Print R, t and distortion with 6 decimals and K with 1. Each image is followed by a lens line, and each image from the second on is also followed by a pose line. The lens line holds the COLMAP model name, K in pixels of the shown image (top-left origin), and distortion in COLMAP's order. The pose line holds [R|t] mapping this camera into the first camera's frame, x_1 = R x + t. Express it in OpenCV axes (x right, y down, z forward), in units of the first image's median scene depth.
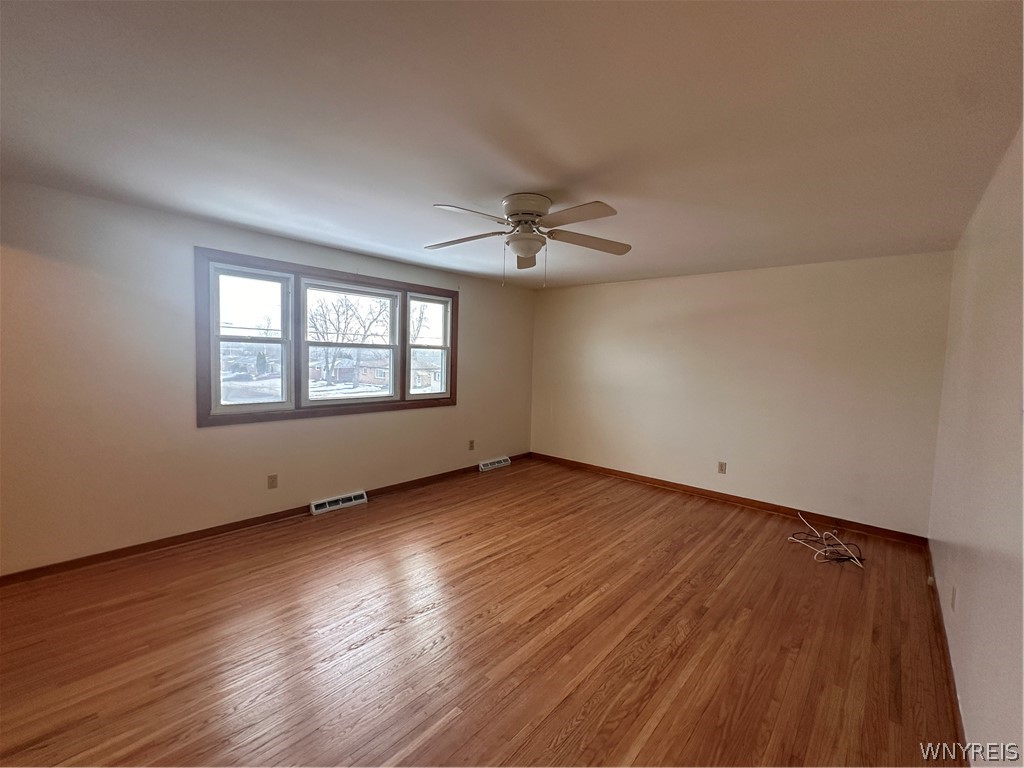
lens RADIAL K [[440.1, 0, 513.7], [0, 440.1, 388.4], [0, 0, 1]] dist [-0.003188, 0.001446]
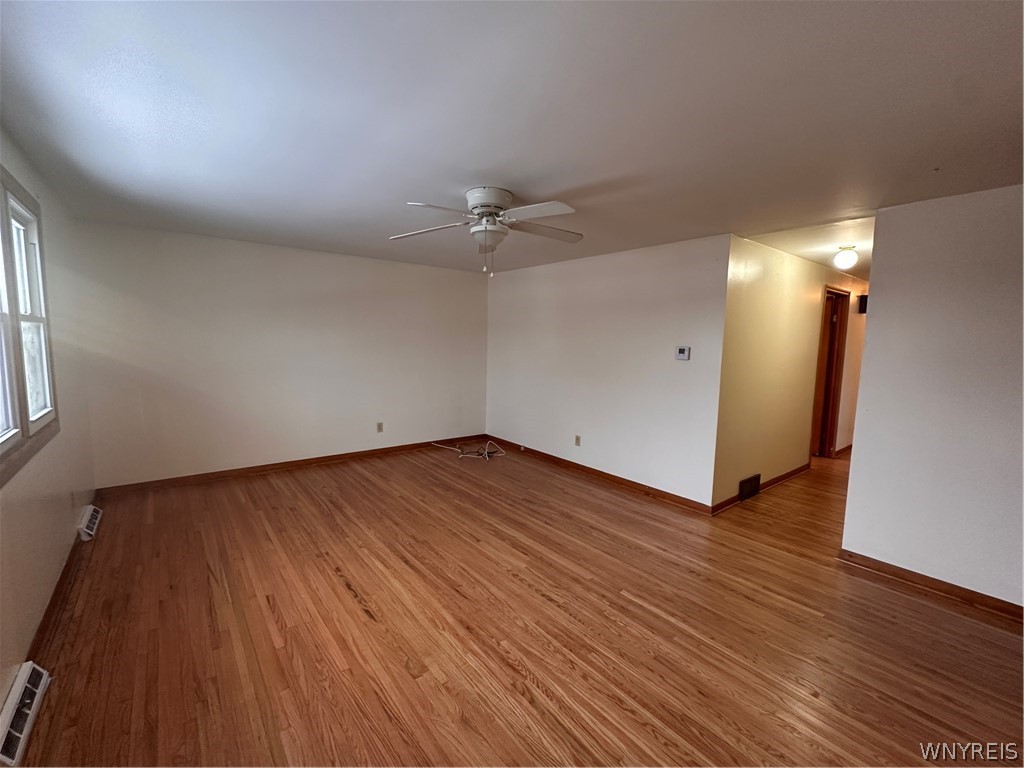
lens RADIAL K [[440.1, 0, 515.5], [0, 440.1, 387.0], [0, 0, 1]] dist [-0.003188, 0.001446]
pose [[0.167163, -0.131752, 0.977086, -0.751626], [0.055938, 0.990702, 0.124018, -0.066567], [-0.984341, 0.033925, 0.172978, 0.533196]]
